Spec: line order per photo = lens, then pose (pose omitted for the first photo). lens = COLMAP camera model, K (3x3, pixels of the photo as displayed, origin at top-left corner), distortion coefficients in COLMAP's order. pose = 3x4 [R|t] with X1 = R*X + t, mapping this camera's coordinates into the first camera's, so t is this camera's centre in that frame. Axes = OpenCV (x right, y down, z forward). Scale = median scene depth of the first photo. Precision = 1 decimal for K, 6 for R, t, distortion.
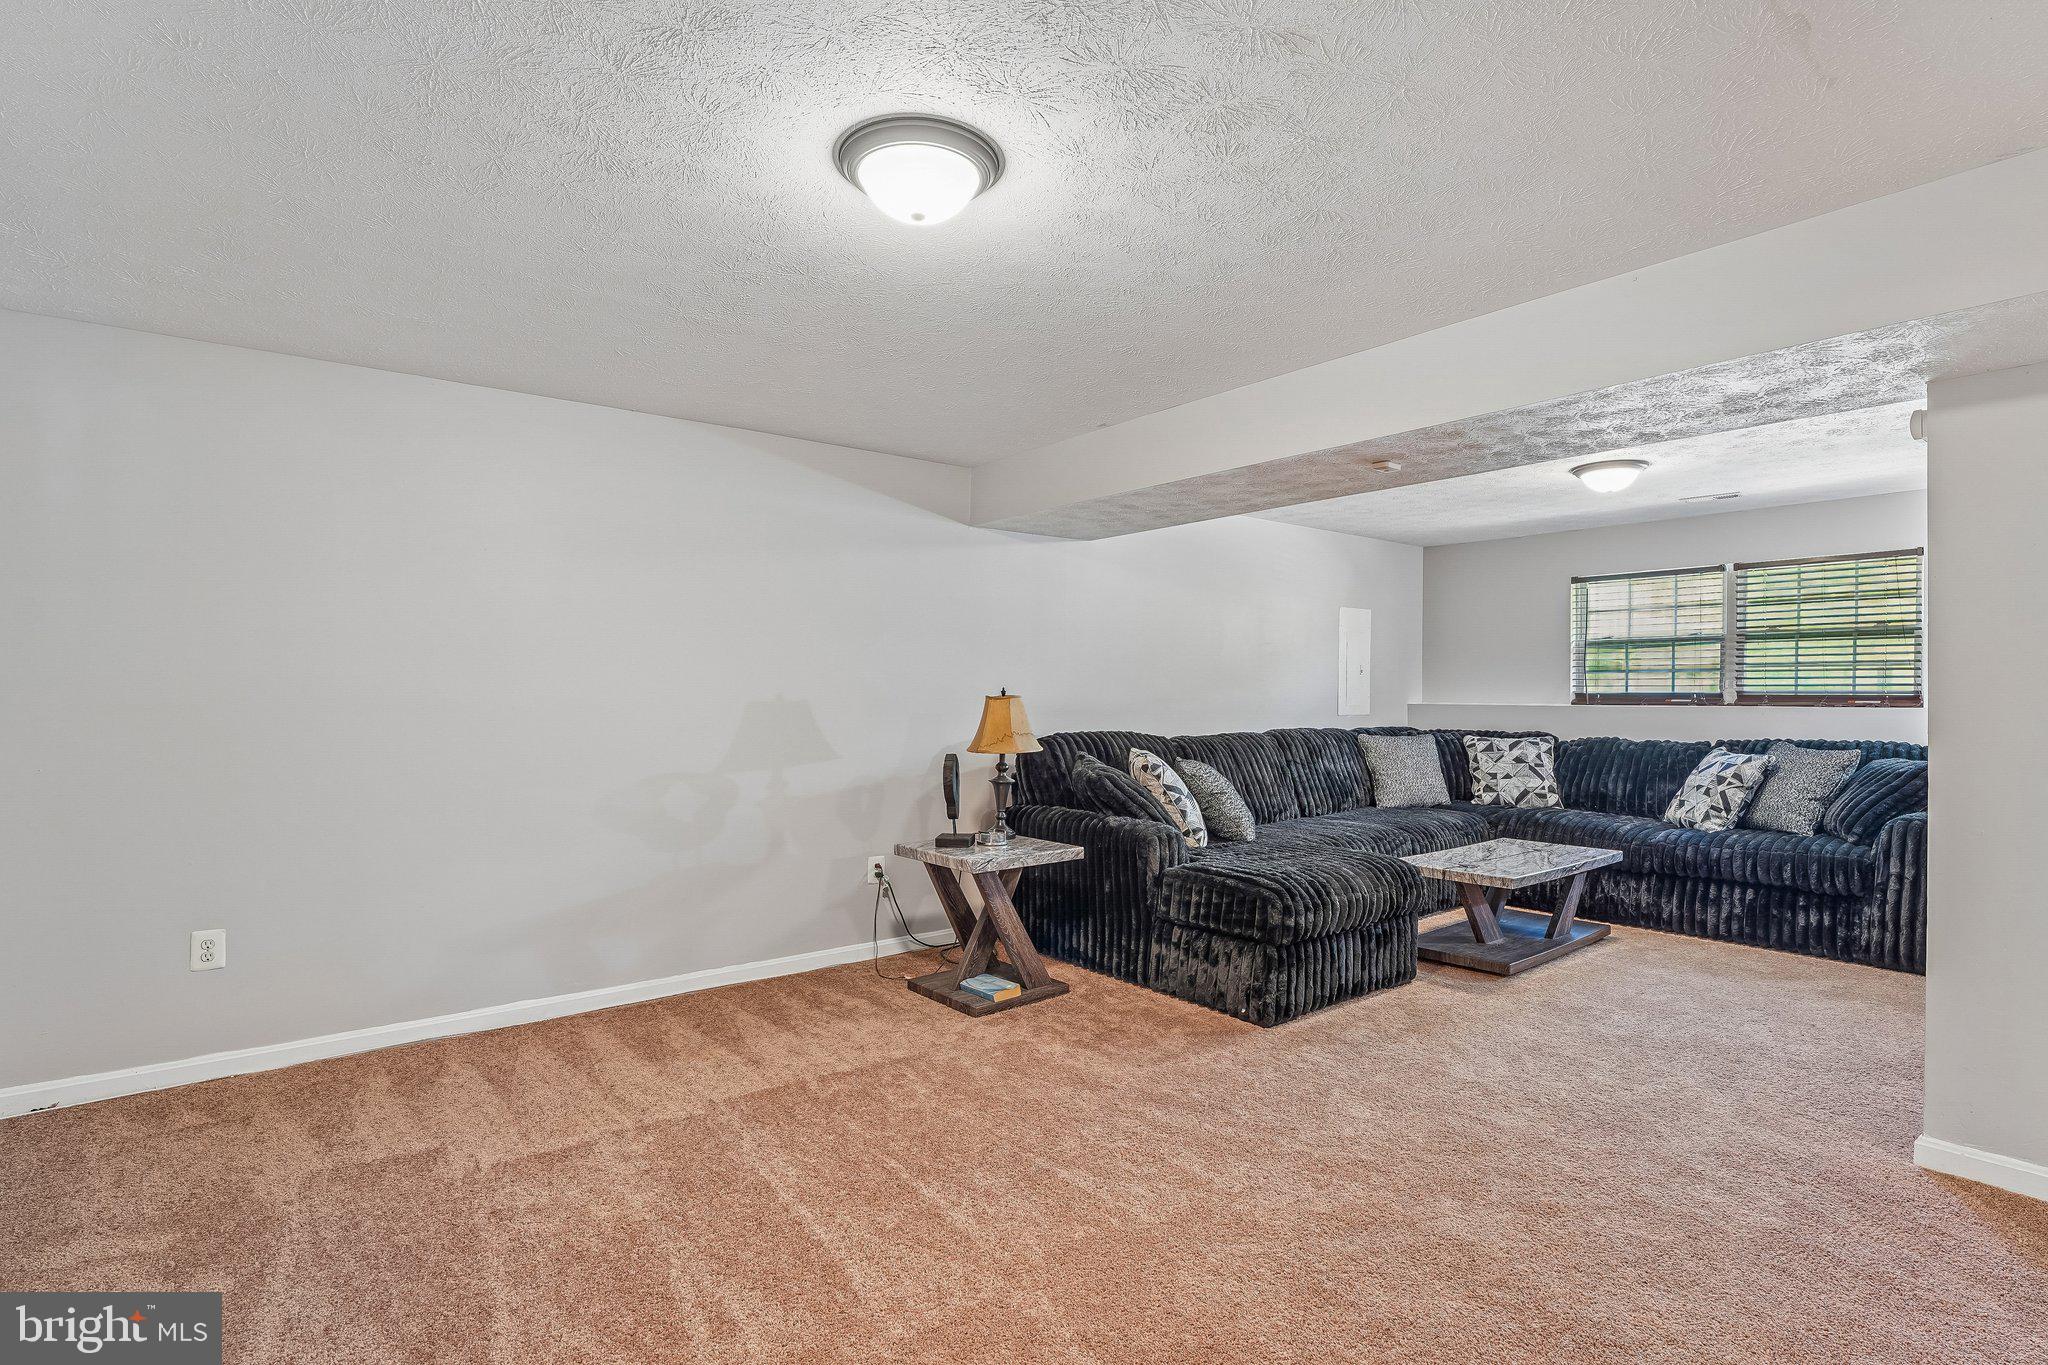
lens RADIAL K [[959.5, 0, 1024.0], [0, 959.5, 682.5], [0, 0, 1]] dist [-0.023873, 0.000606]
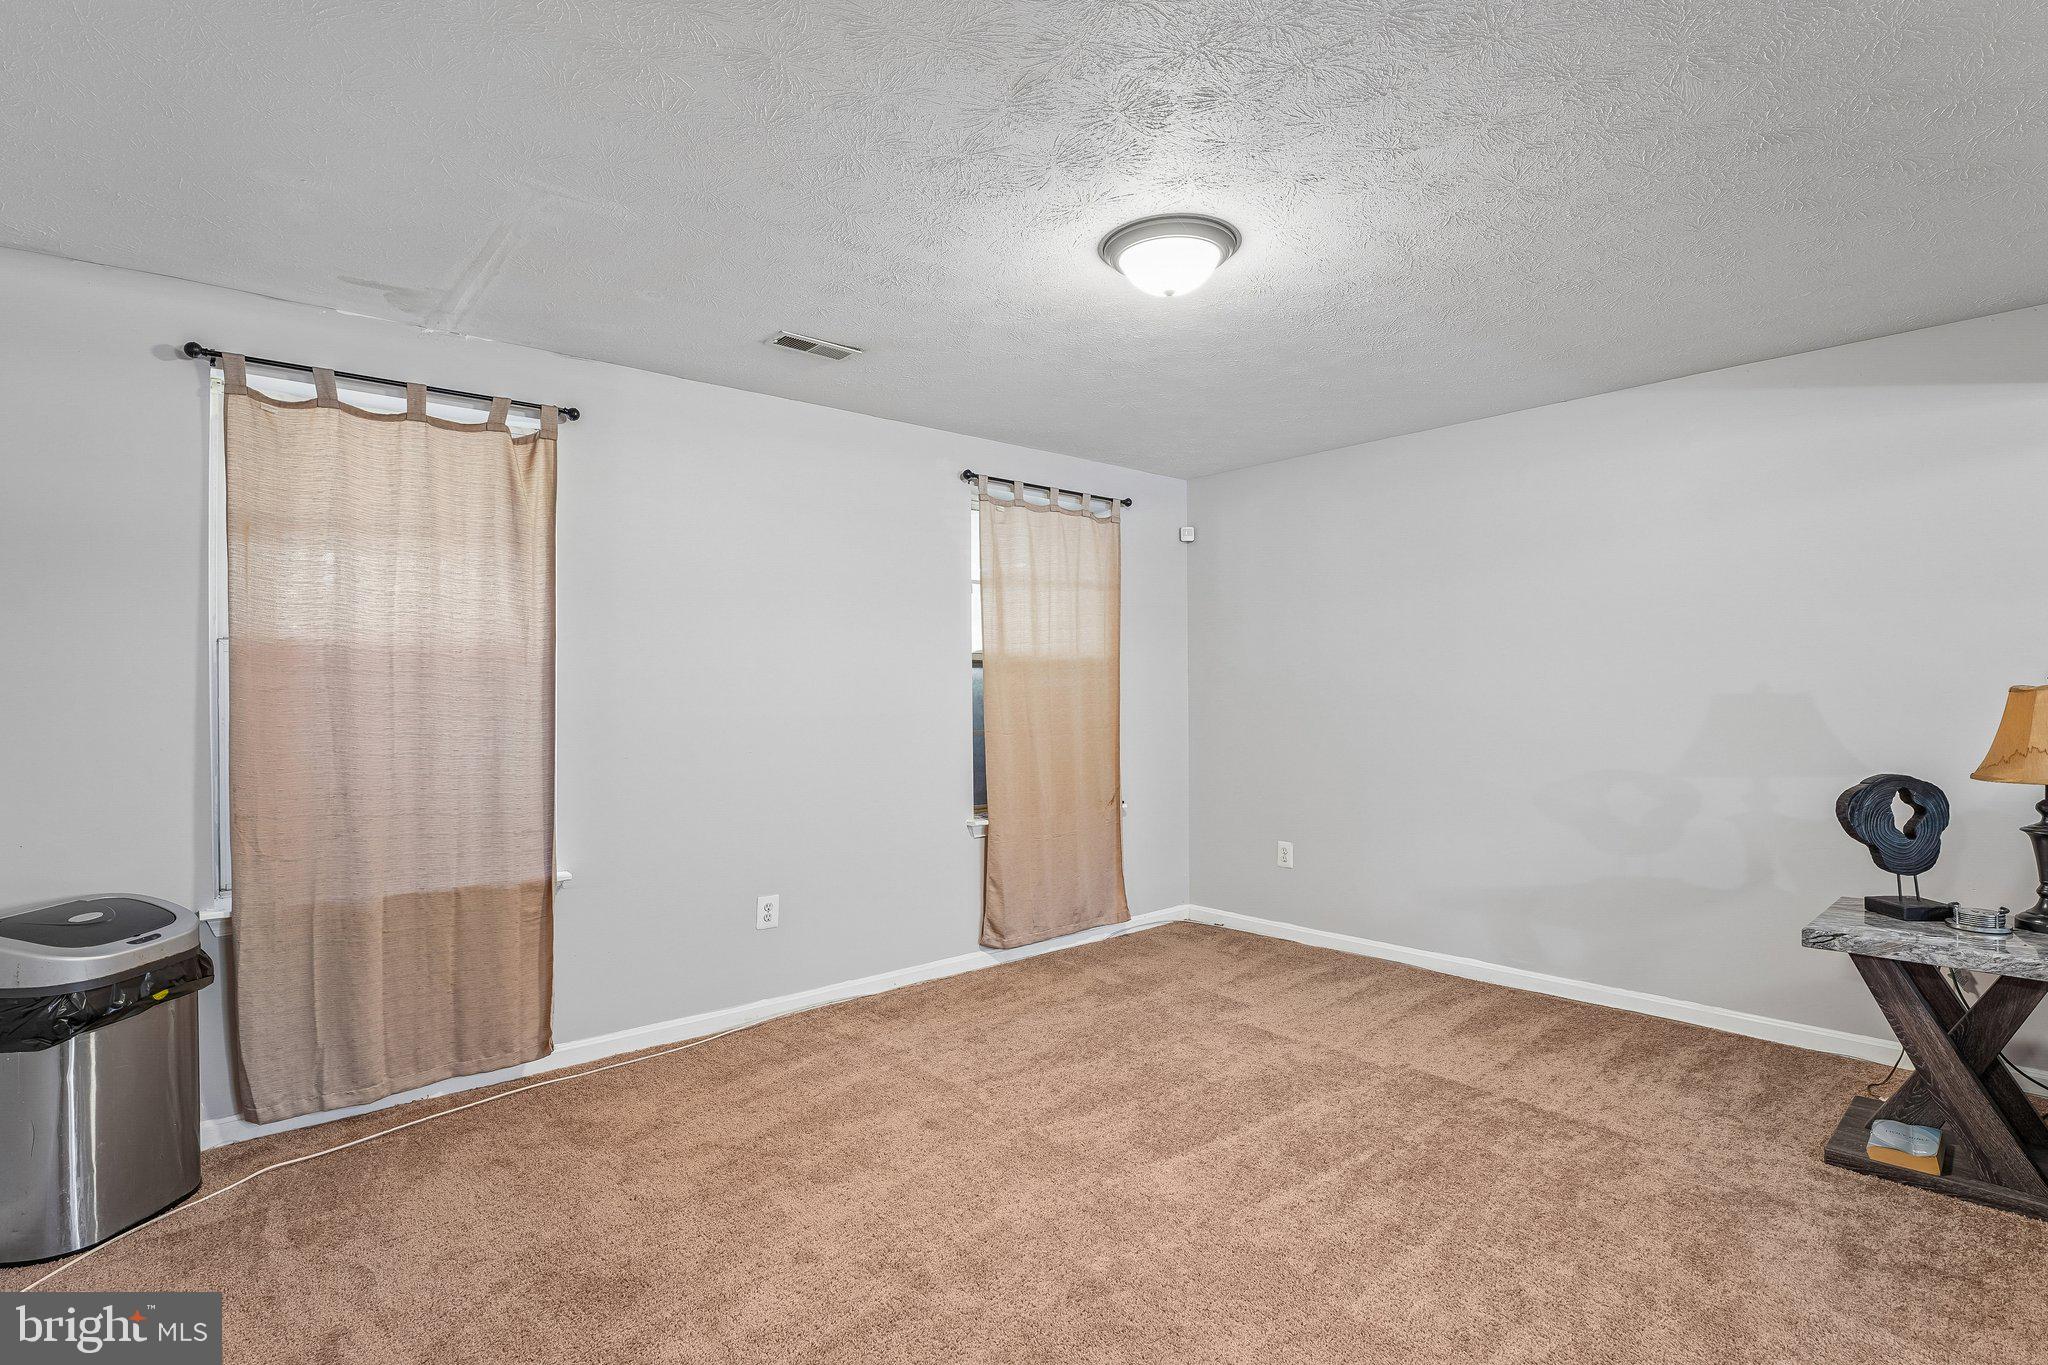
lens RADIAL K [[1003.0, 0, 1024.0], [0, 1003.0, 682.5], [0, 0, 1]] dist [-0.000177, -0.000663]
pose [[0.067154, -0.004228, -0.997734, 0.685978], [0.028152, 0.999601, -0.002341, -0.005108], [0.997345, -0.027931, 0.067246, 0.437543]]
